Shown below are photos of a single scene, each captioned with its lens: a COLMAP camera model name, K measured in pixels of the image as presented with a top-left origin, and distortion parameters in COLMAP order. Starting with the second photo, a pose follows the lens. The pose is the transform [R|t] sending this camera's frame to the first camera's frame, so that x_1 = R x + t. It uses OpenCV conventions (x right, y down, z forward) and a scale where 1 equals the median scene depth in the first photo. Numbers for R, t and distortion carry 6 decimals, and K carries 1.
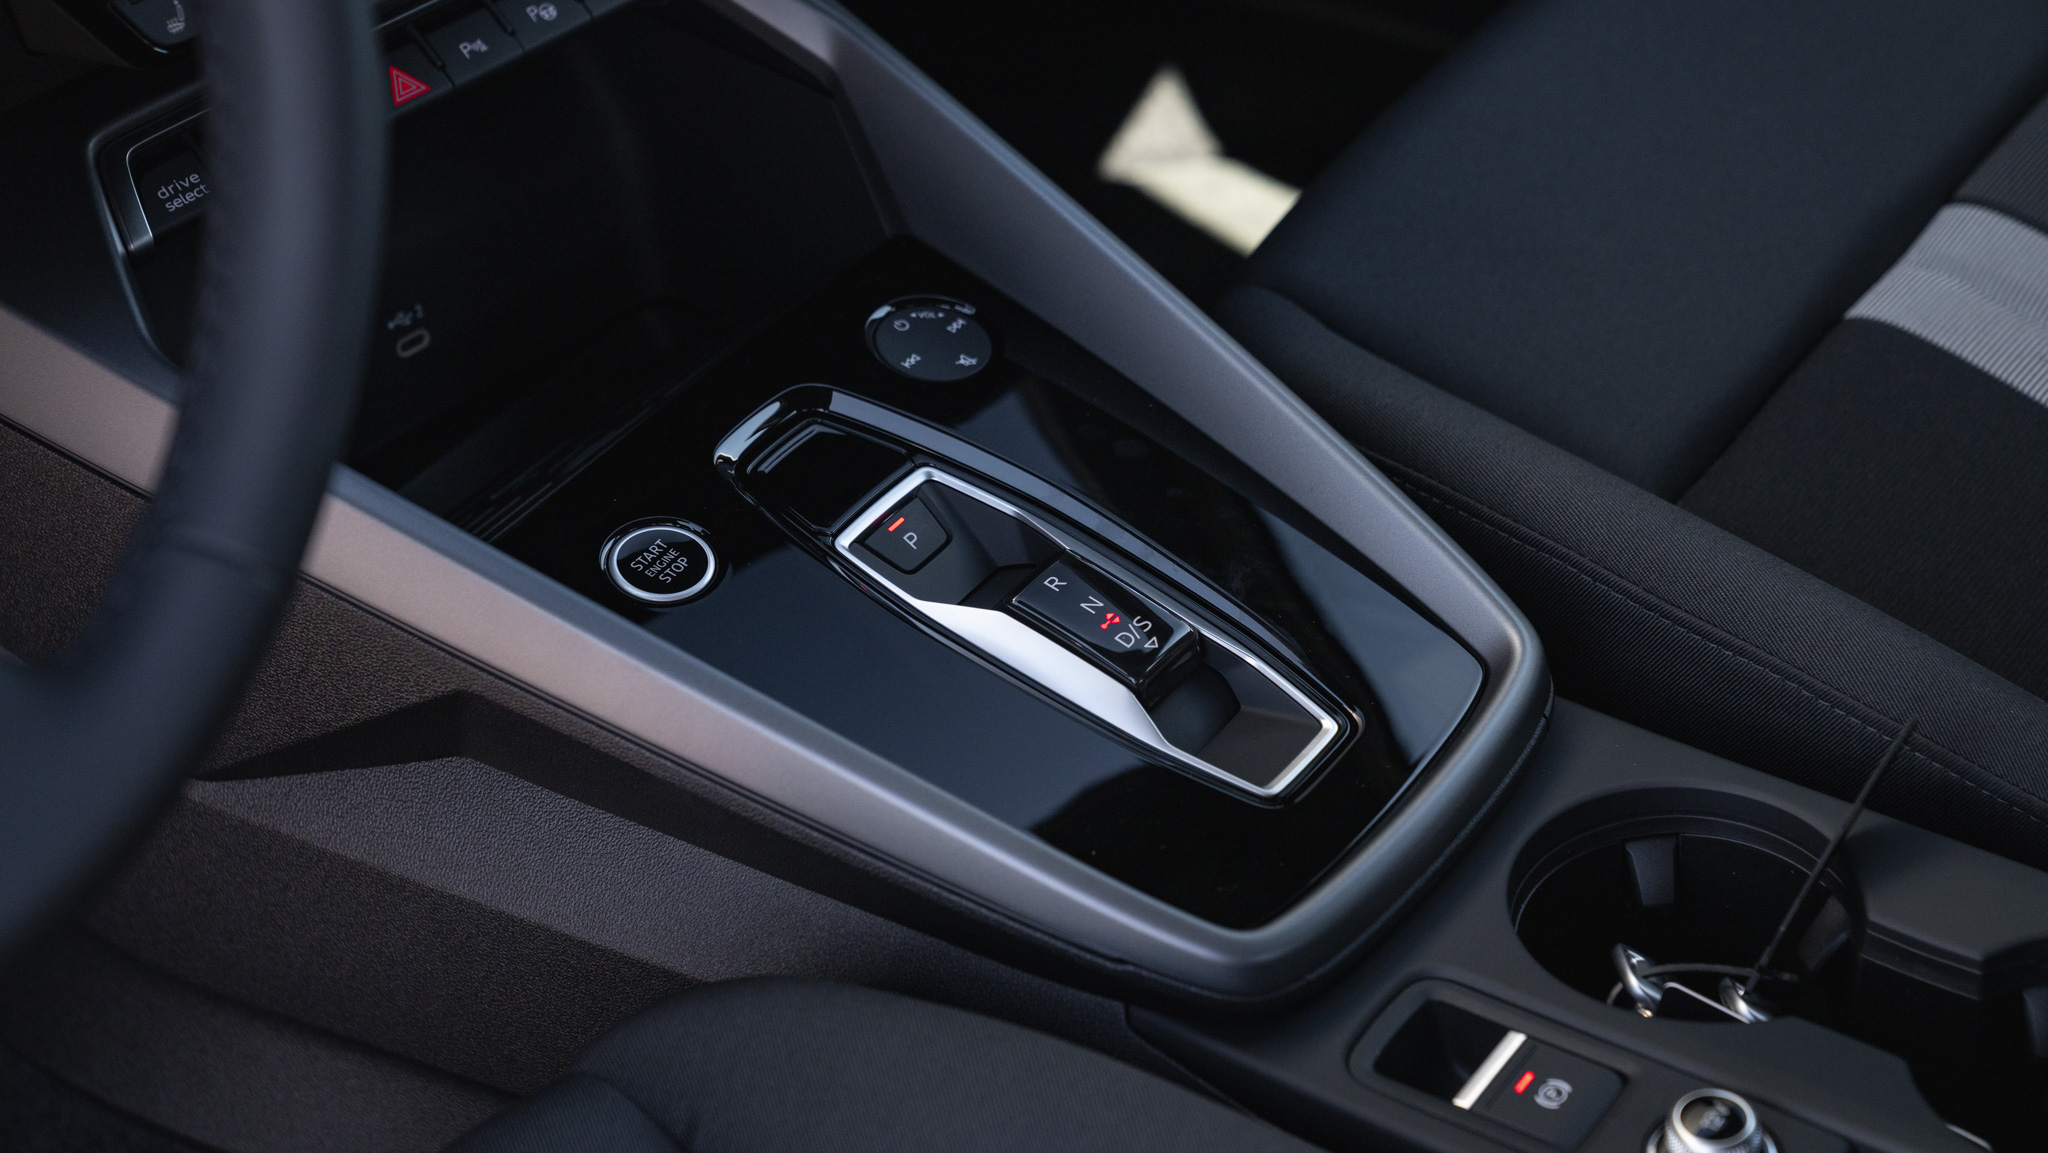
lens RADIAL K [[3969.6, 0, 1036.0], [0, 3969.6, 579.7], [0, 0, 1]] dist [-0.033453, 0.000000]
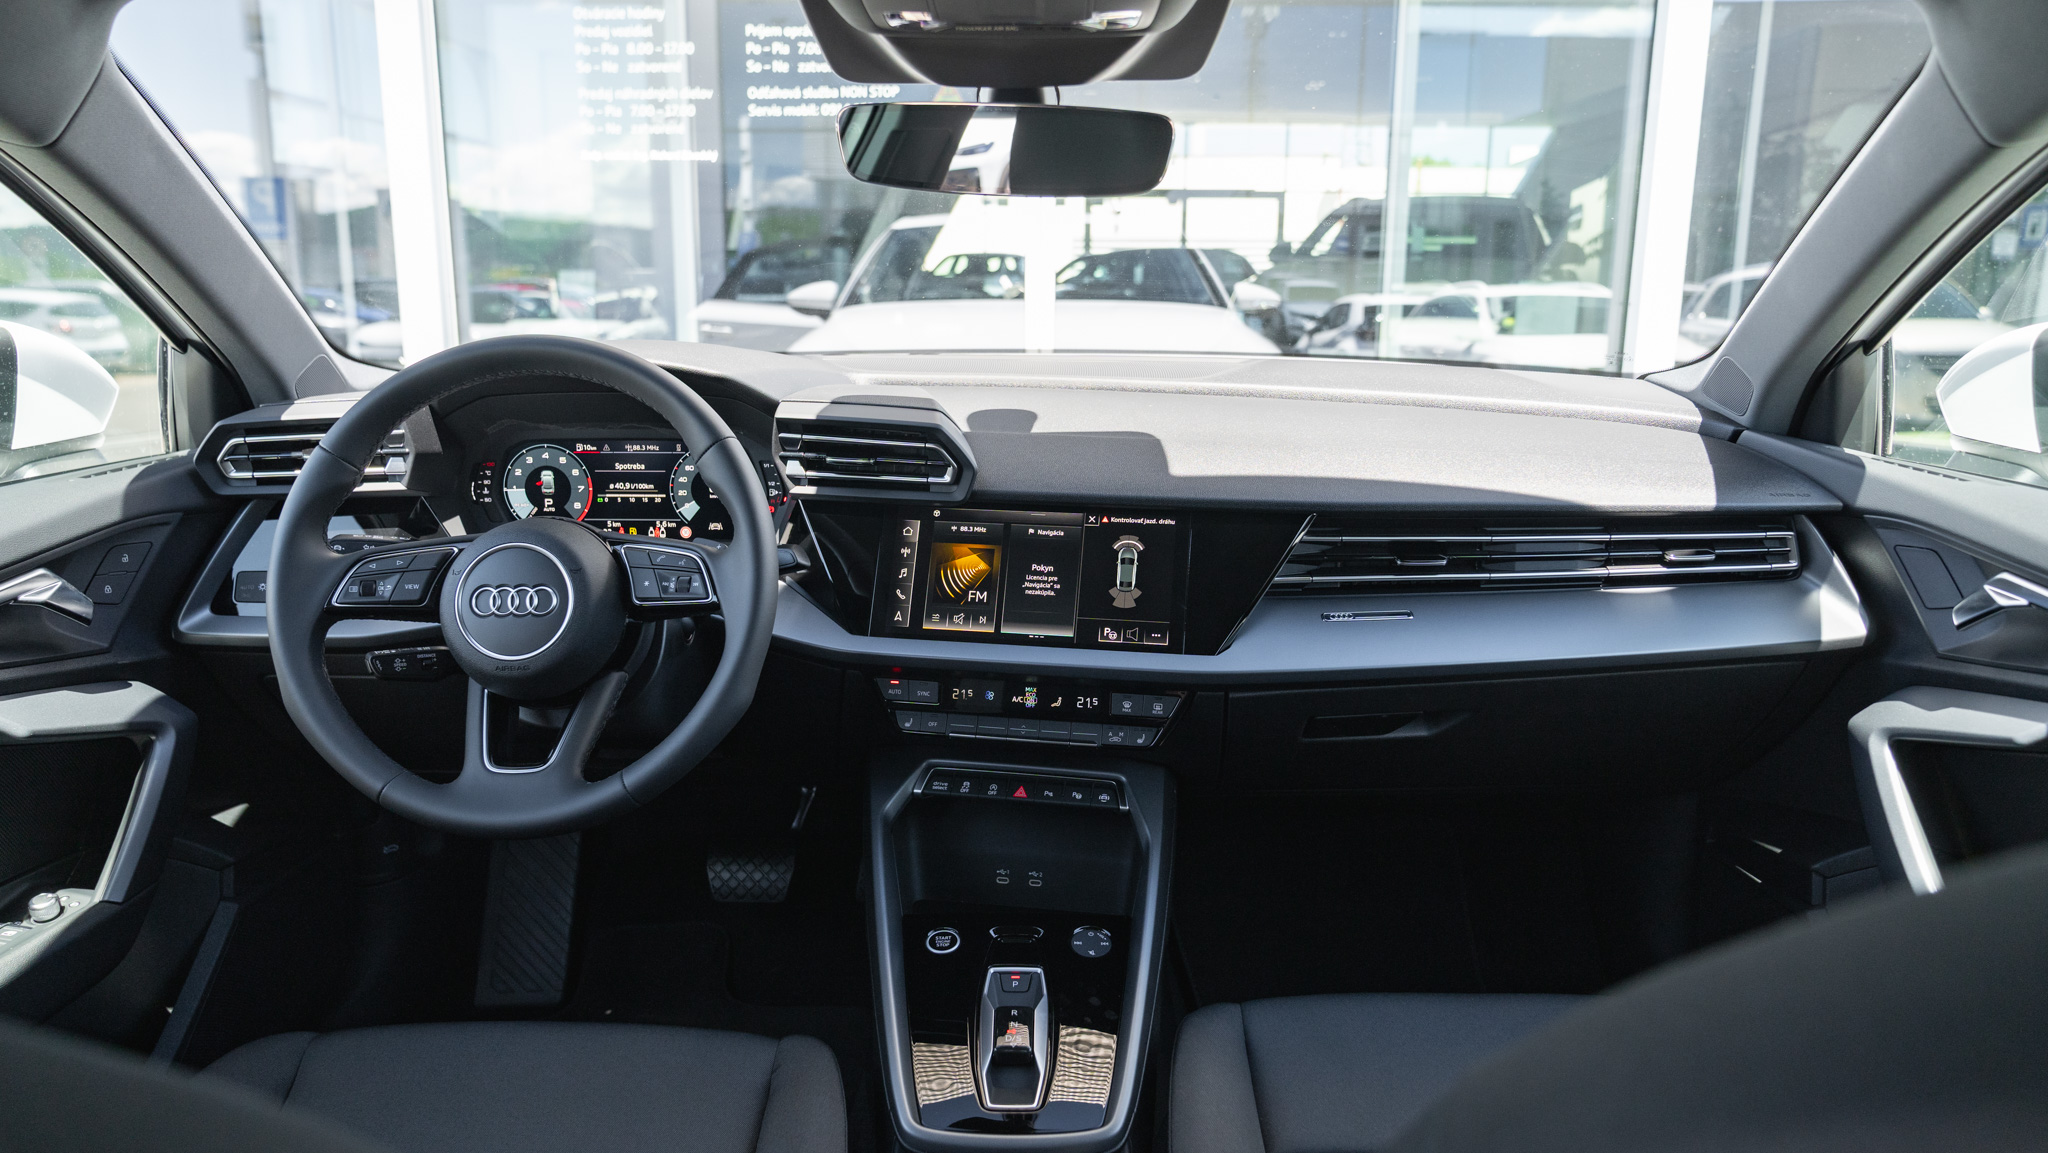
lens RADIAL K [[1378.8, 0, 1023.6], [0, 1378.8, 570.5], [0, 0, 1]] dist [-0.018430, 0.012048]
pose [[0.562446, 0.248845, -0.788499, 0.712767], [-0.522812, 0.845833, -0.105989, -0.166948], [0.640564, 0.471850, 0.605835, 0.245544]]
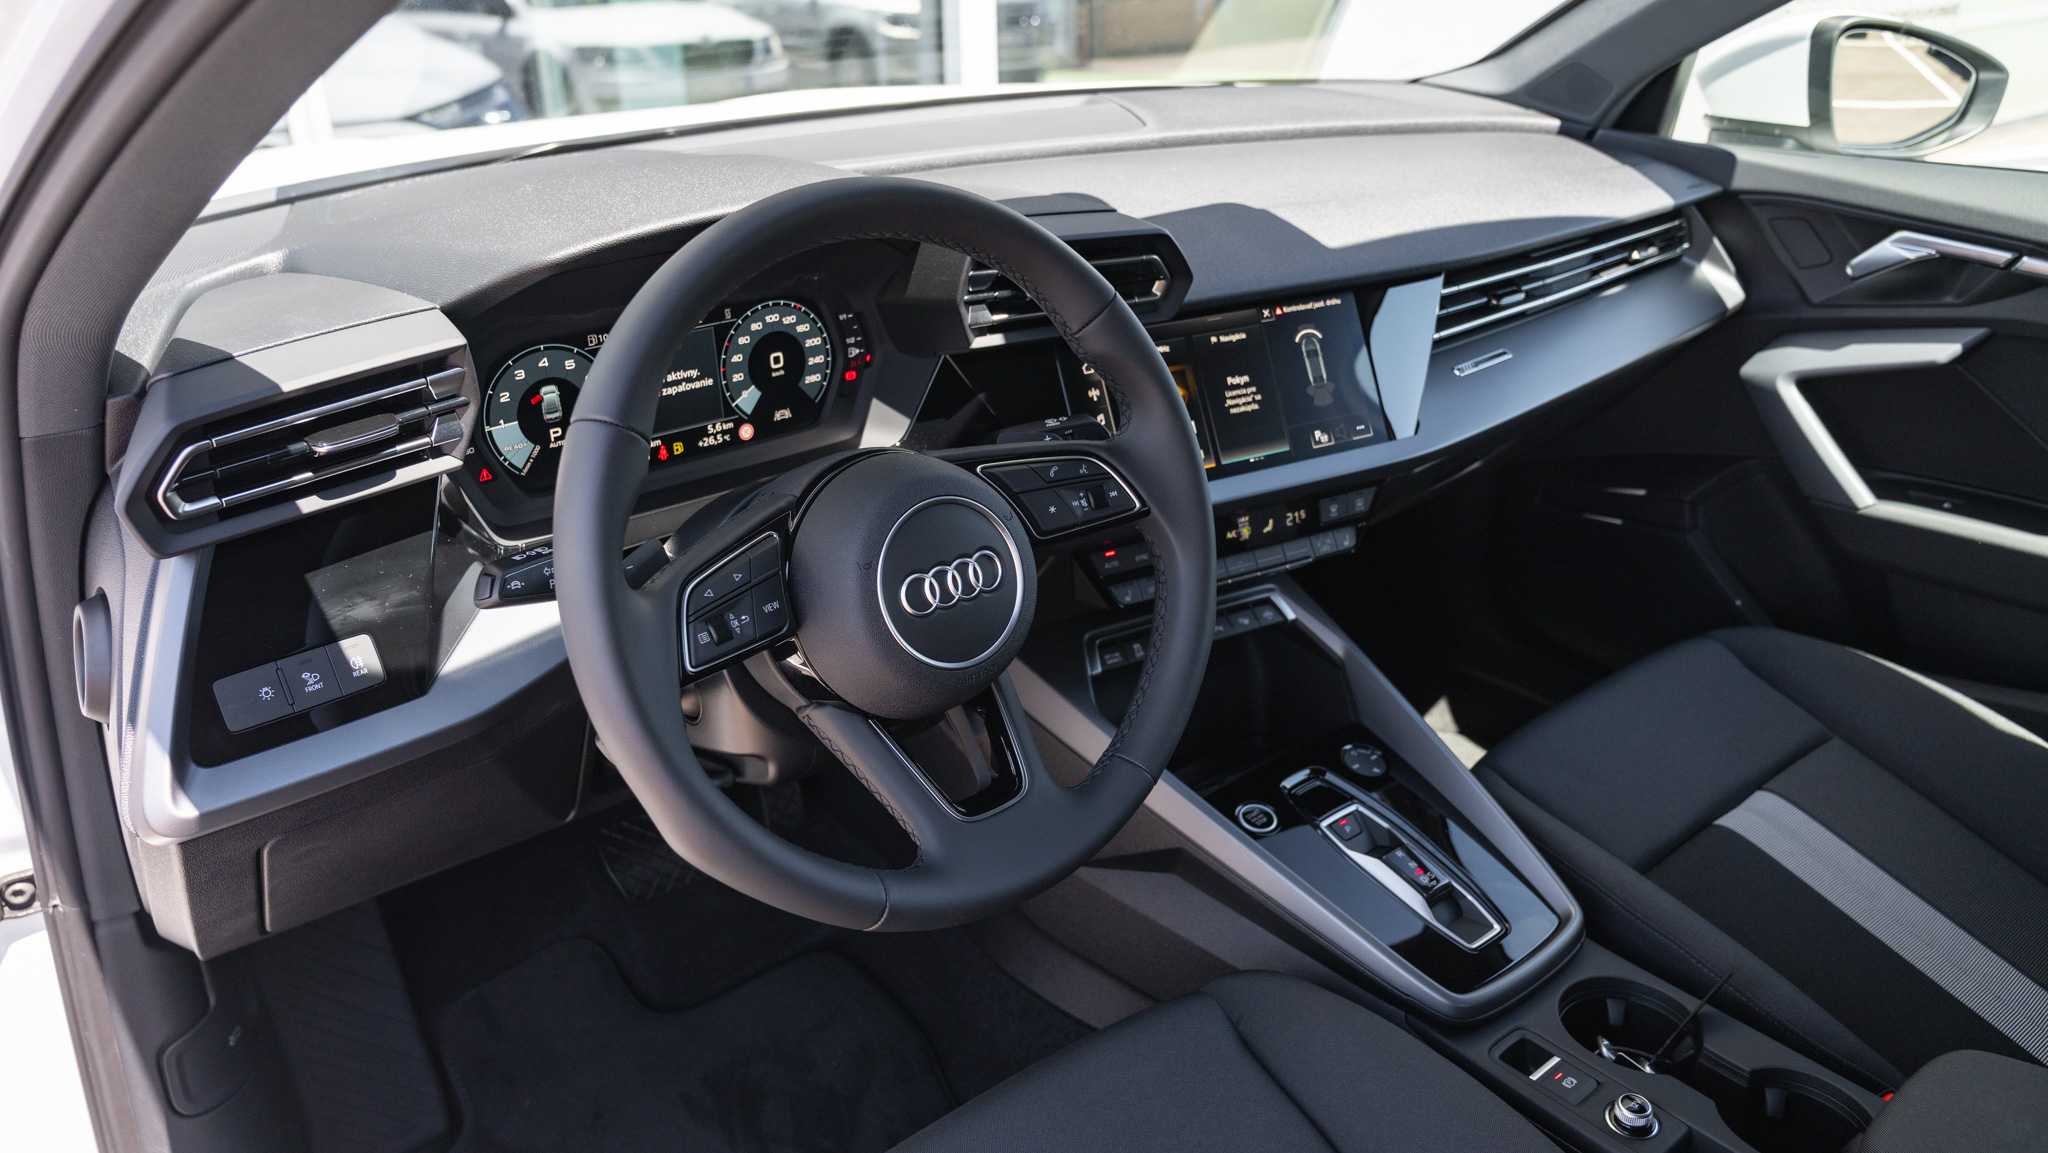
lens RADIAL K [[1498.5, 0, 1015.6], [0, 1498.5, 585.6], [0, 0, 1]] dist [-0.024206, 0.001272]
pose [[0.959686, 0.160588, -0.230682, -0.041119], [-0.202309, 0.964403, -0.170285, 0.050965], [0.195125, 0.210089, 0.958013, -0.066605]]
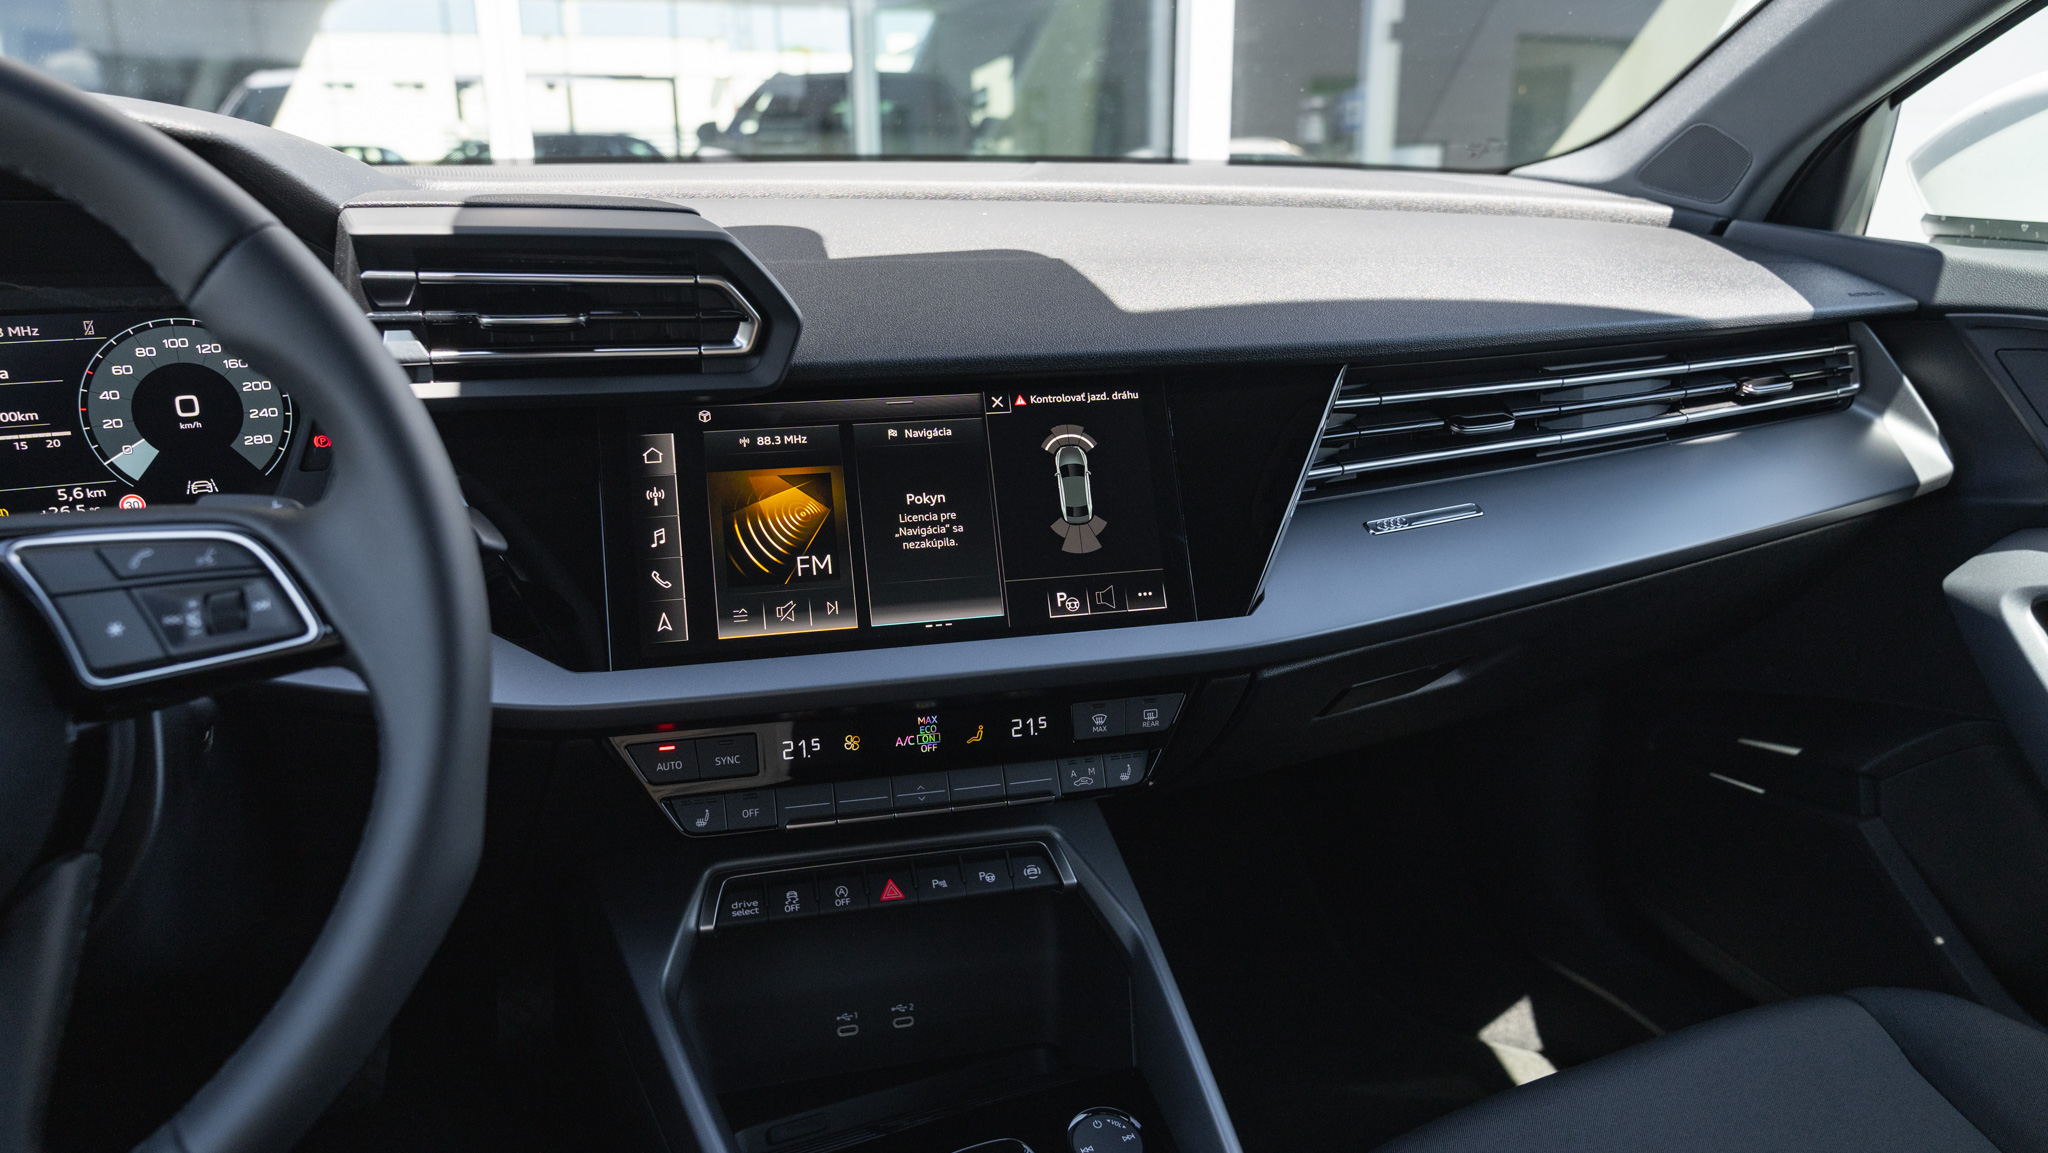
lens RADIAL K [[1378.8, 0, 1023.8], [0, 1378.8, 576.5], [0, 0, 1]] dist [-0.018430, 0.012048]
pose [[0.852694, 0.211301, -0.477771, 0.178676], [-0.349283, 0.910675, -0.220618, -0.144349], [0.388478, 0.354997, 0.850331, 0.440364]]
